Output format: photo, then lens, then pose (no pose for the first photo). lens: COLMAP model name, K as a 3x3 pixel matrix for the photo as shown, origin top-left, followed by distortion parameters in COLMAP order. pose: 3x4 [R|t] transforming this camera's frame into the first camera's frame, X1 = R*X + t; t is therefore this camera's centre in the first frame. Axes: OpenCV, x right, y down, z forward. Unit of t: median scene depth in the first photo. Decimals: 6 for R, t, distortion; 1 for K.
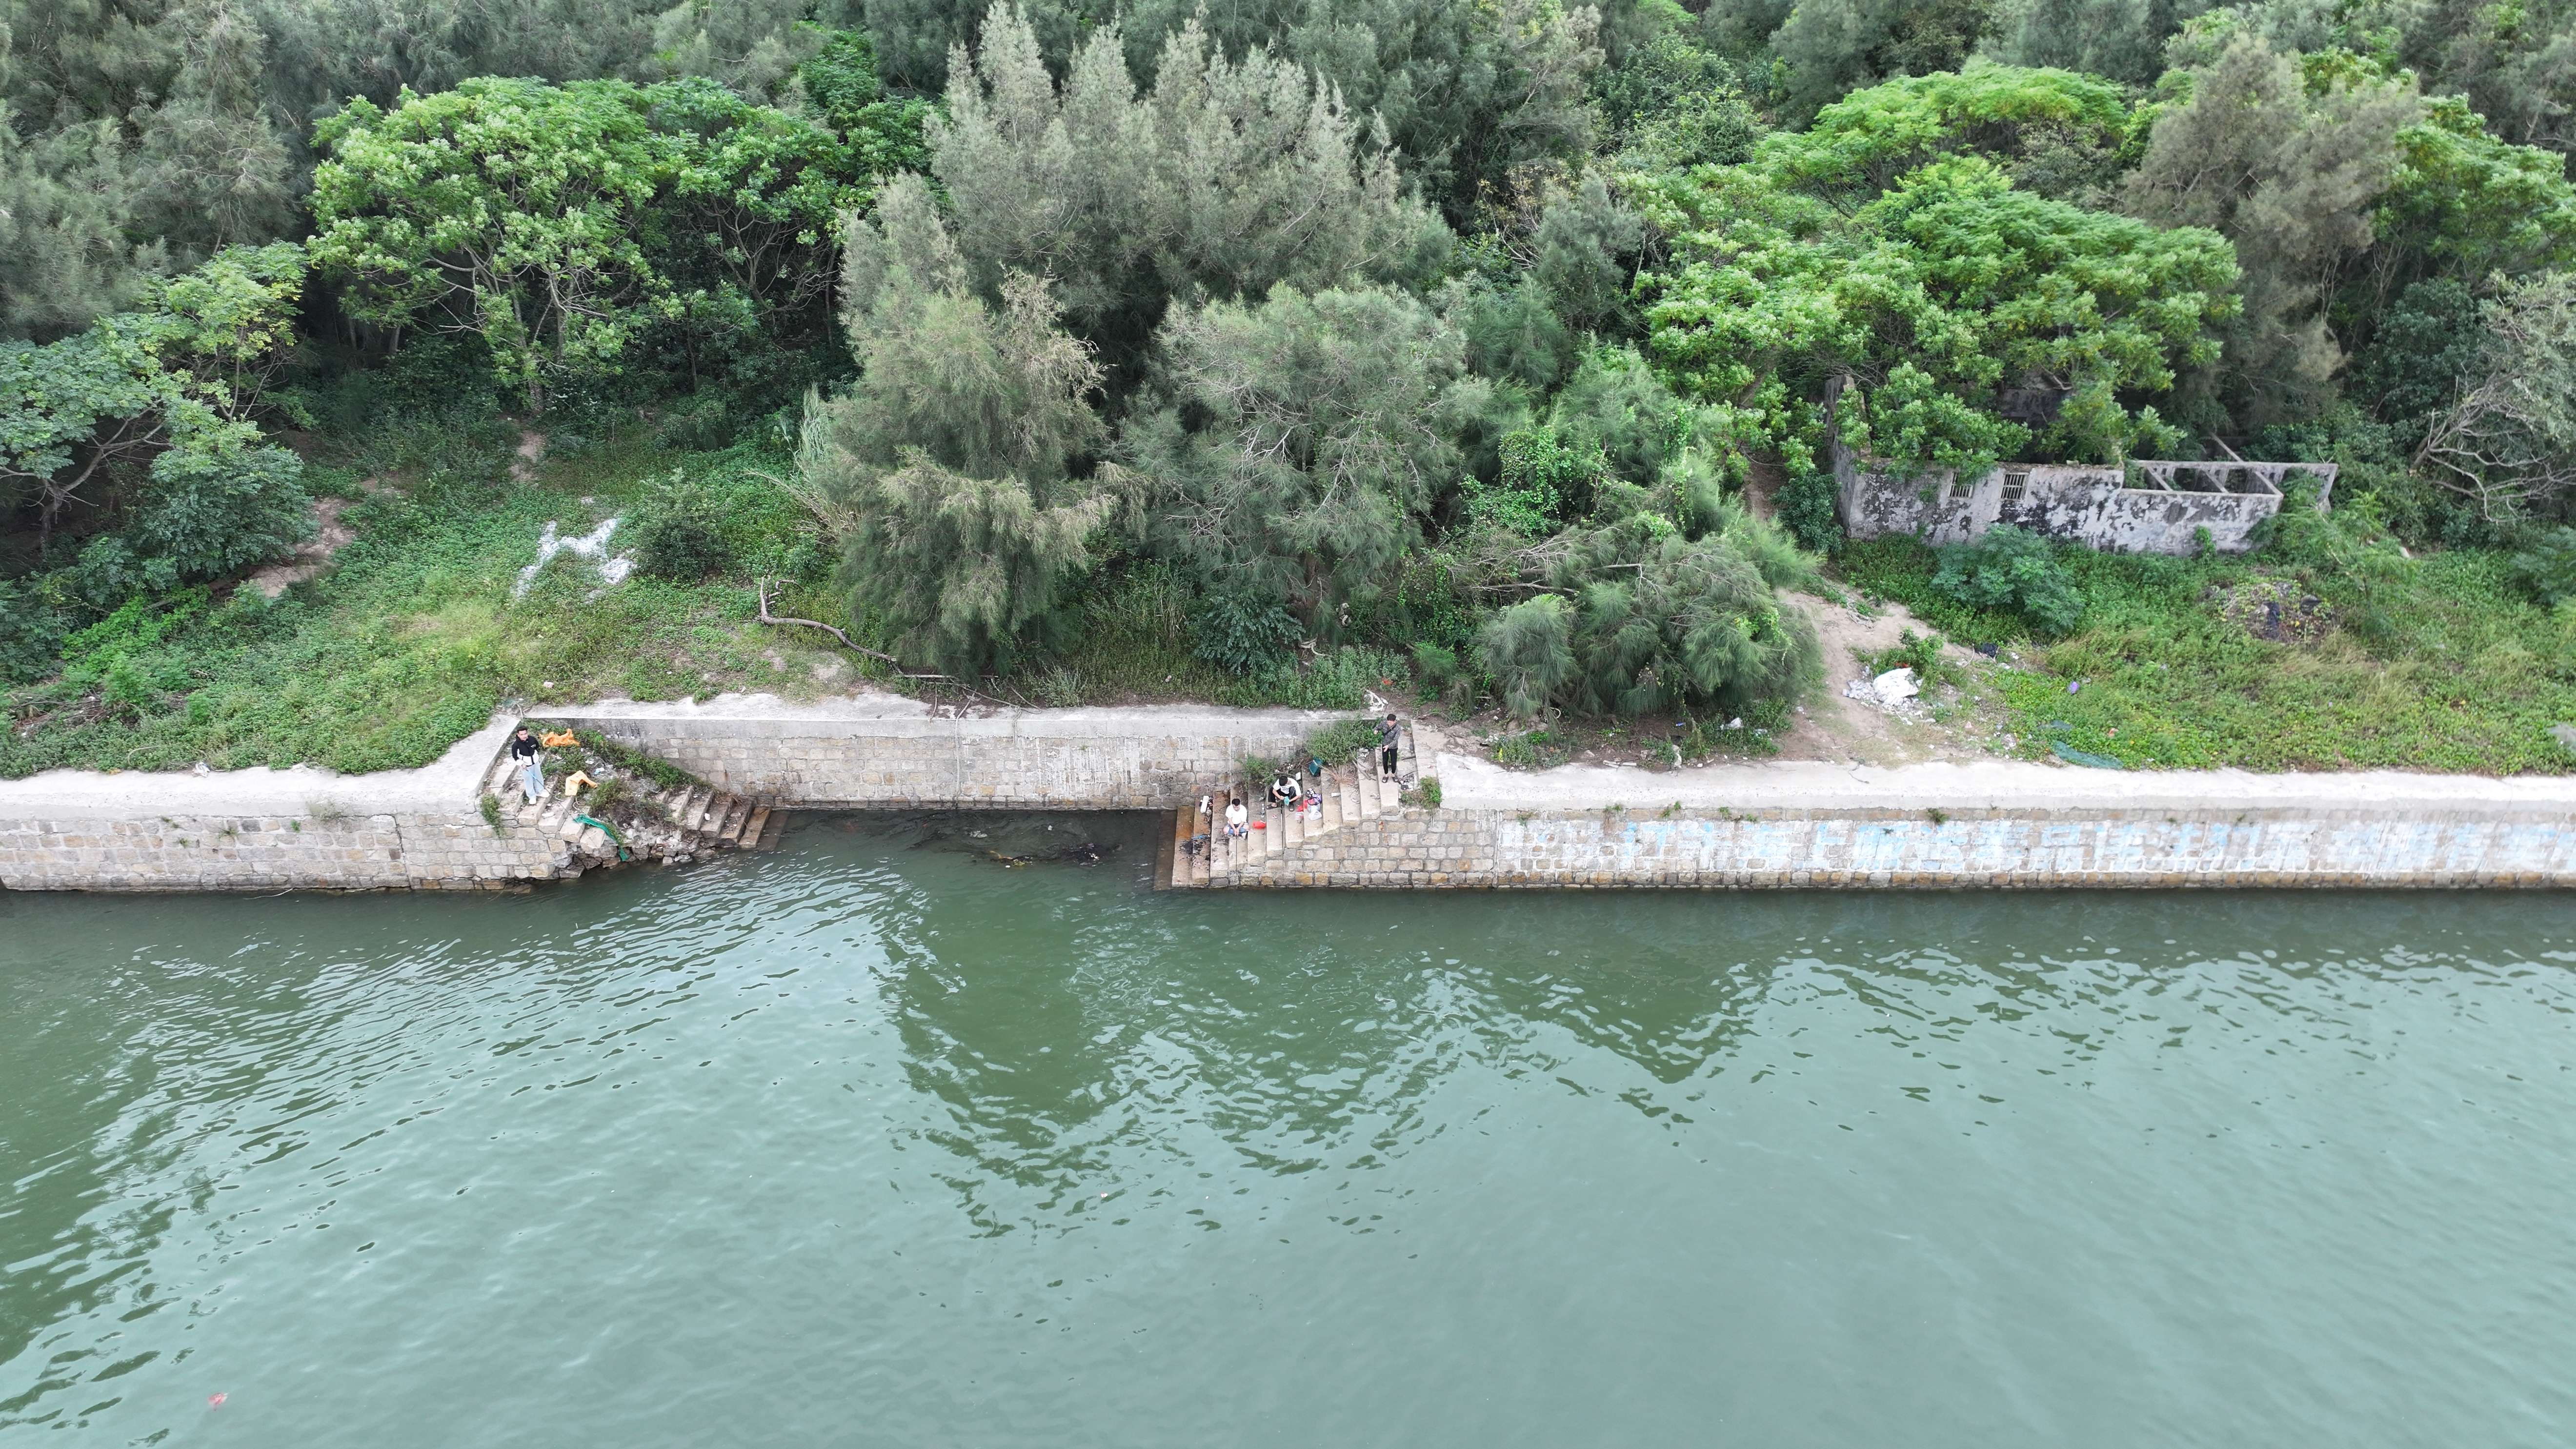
lens RADIAL K [[1844.2, 0, 1335.7], [0, 1844.2, 683.0], [0, 0, 1]] dist [-0.004627, 0.001146]
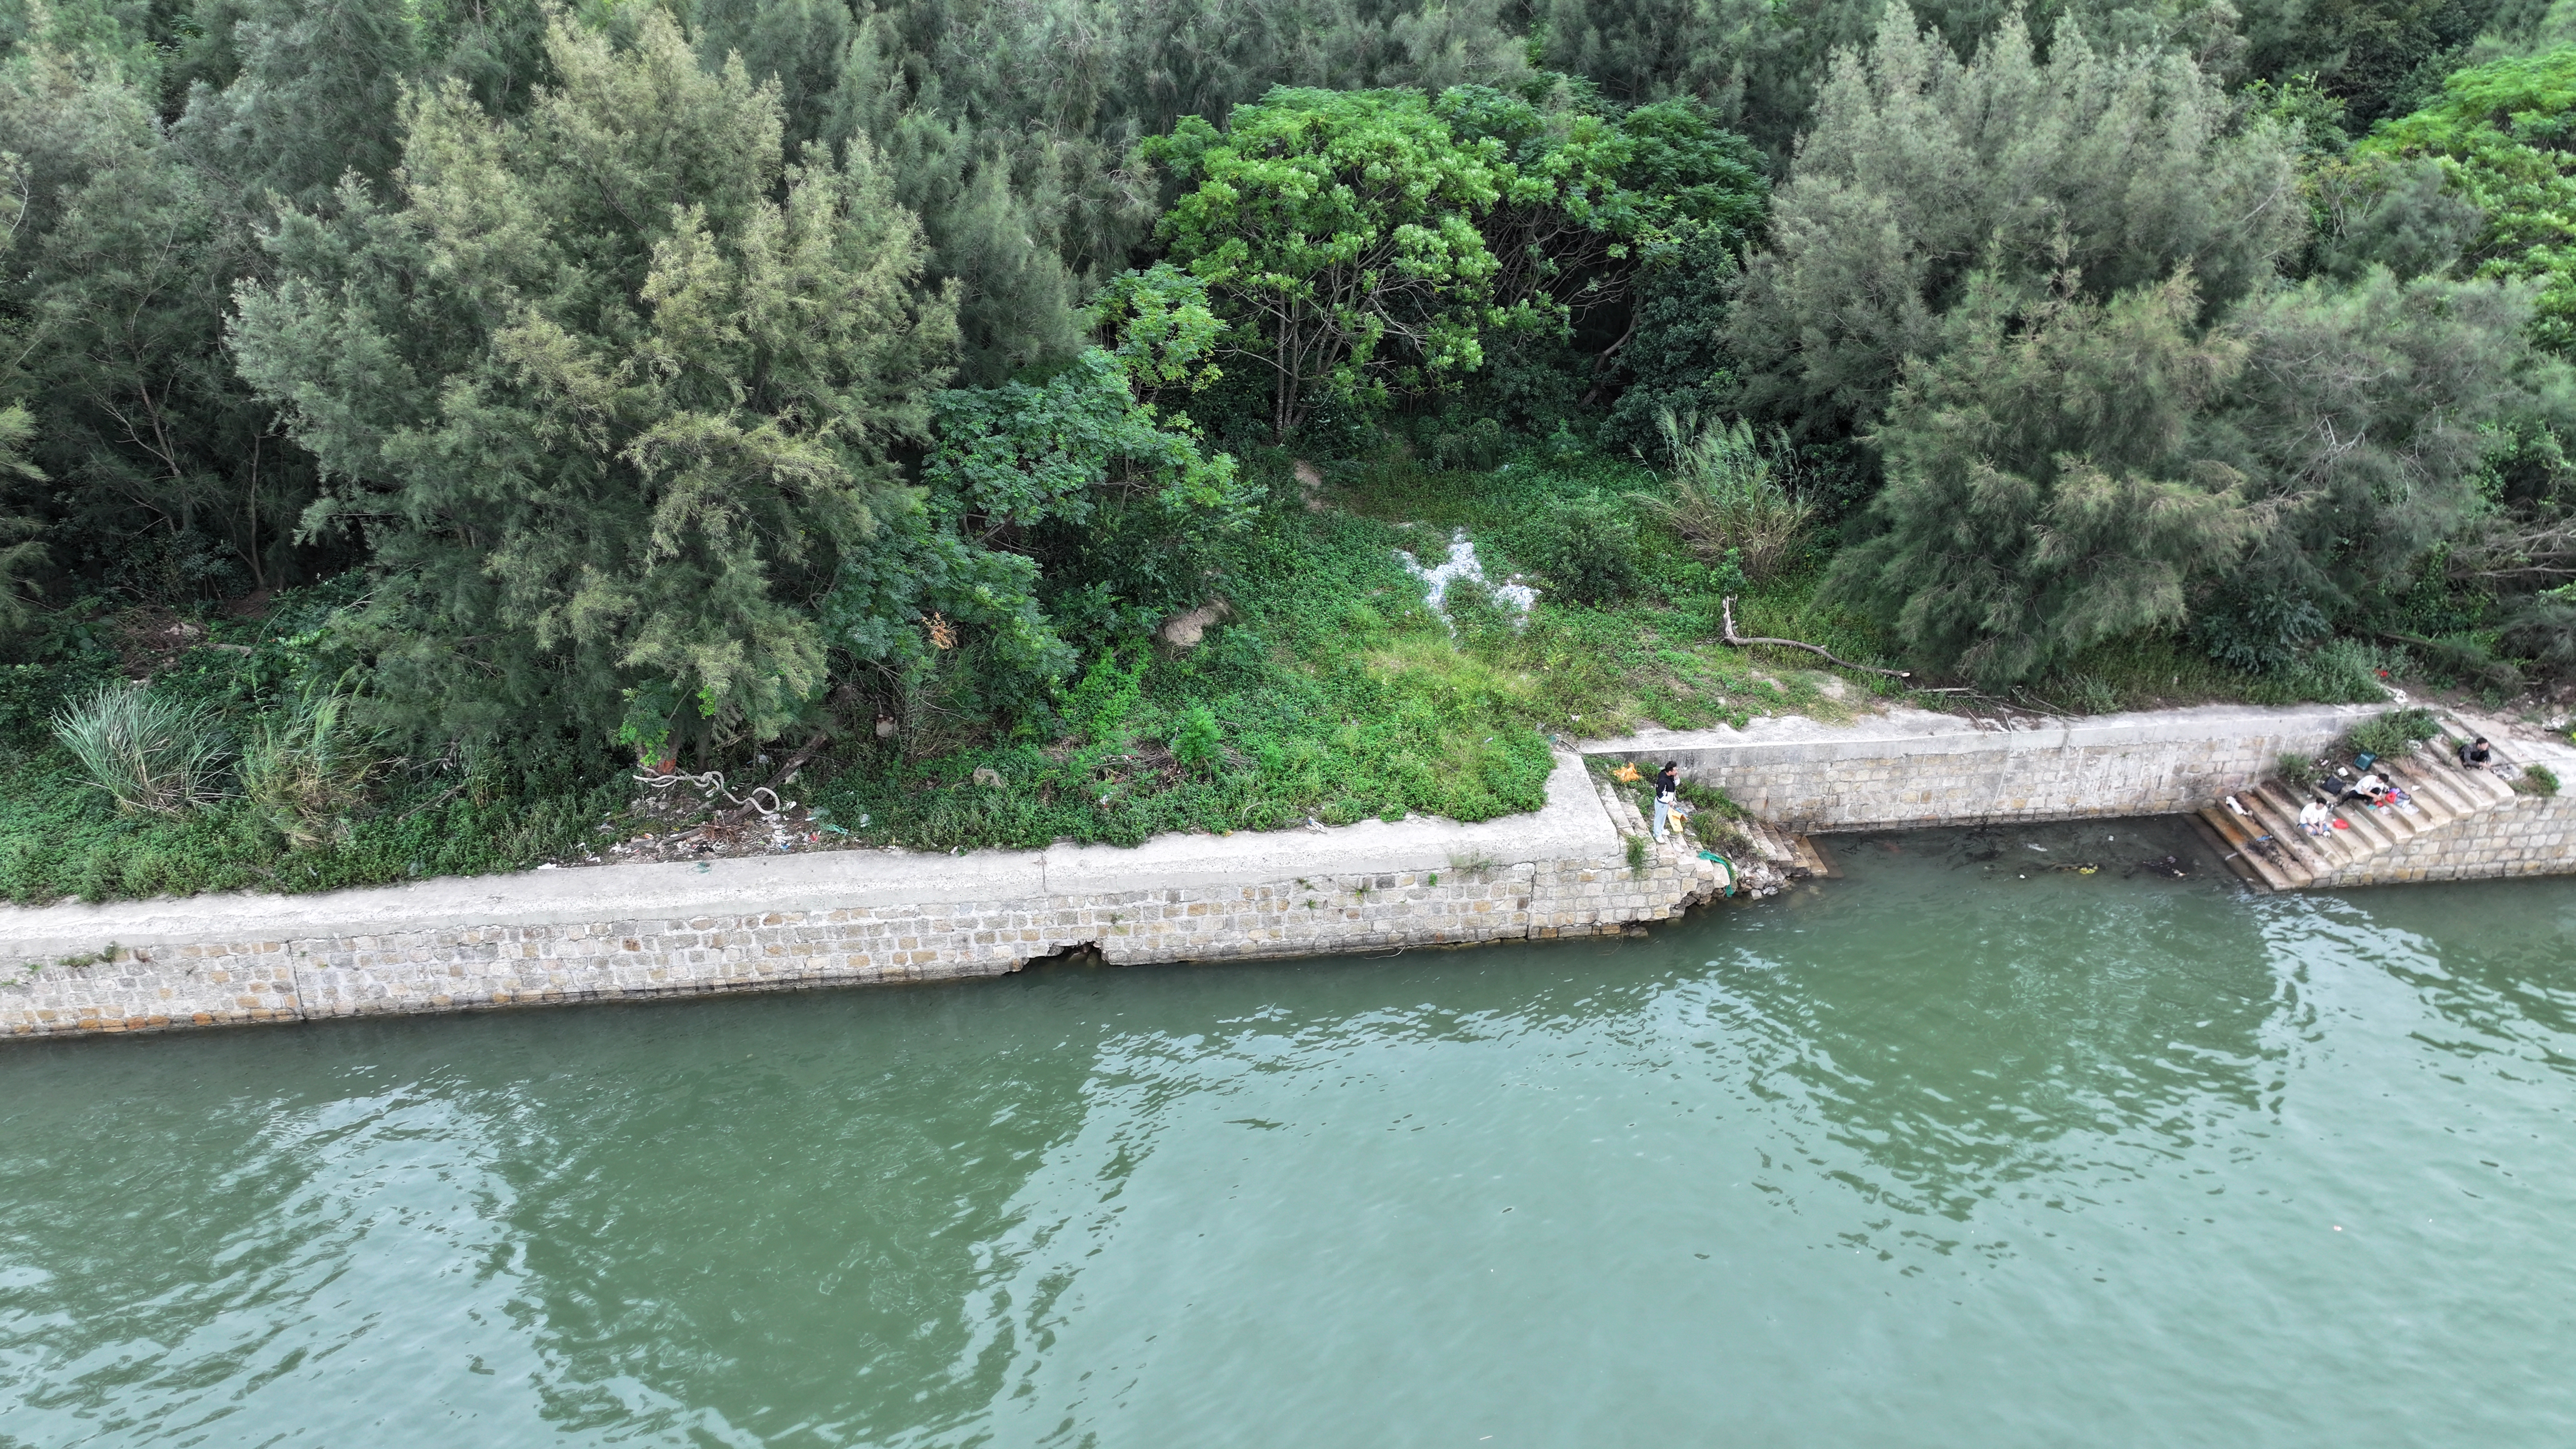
lens RADIAL K [[1844.2, 0, 1240.7], [0, 1844.2, 707.3], [0, 0, 1]] dist [-0.004627, 0.001146]
pose [[0.995693, -0.050214, 0.077931, -0.712462], [0.049283, 0.998689, 0.013825, -0.028020], [-0.078523, -0.009925, 0.996863, 0.062403]]
